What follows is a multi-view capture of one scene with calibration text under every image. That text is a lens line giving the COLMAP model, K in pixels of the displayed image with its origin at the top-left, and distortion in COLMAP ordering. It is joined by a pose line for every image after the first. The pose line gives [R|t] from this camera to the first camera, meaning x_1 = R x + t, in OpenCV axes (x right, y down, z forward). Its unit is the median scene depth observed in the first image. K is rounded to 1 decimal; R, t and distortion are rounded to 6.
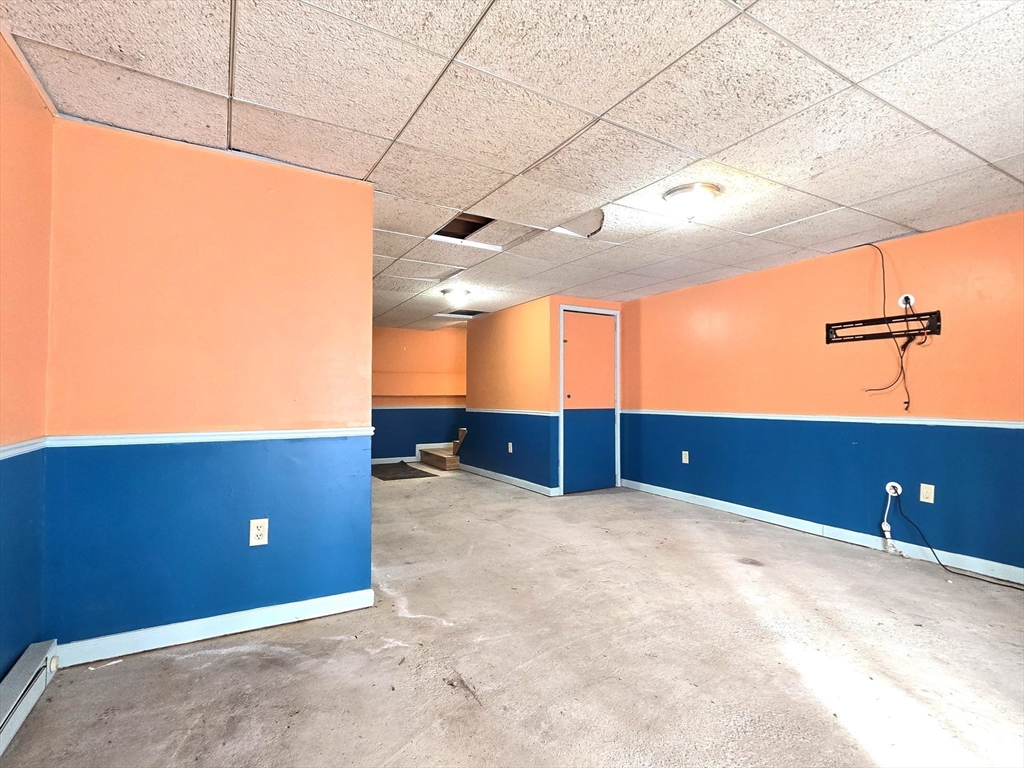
lens RADIAL K [[503.4, 0, 497.7], [0, 503.4, 386.0], [0, 0, 1]] dist [0.000000, 0.000545]
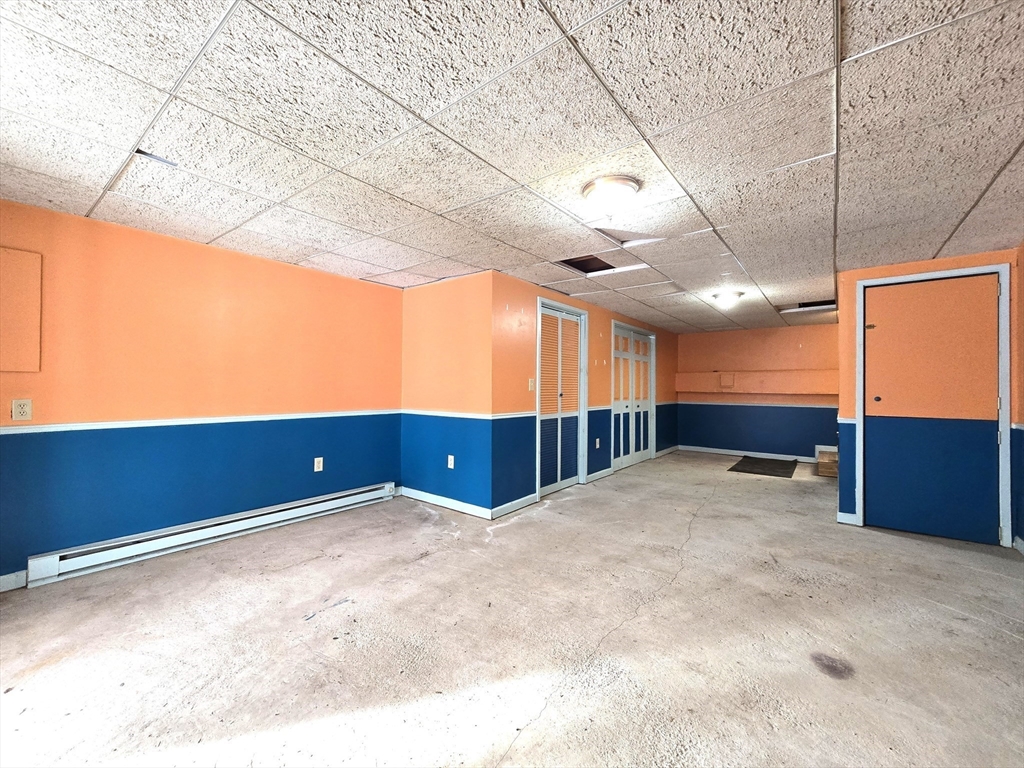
lens RADIAL K [[412.1, 0, 515.7], [0, 412.1, 386.3], [0, 0, 1]] dist [-0.000466, 0.000337]
pose [[0.379290, -0.002777, -0.925273, 0.825369], [0.013861, 0.999900, 0.002681, -0.012715], [0.925174, -0.013843, 0.379291, 0.428861]]
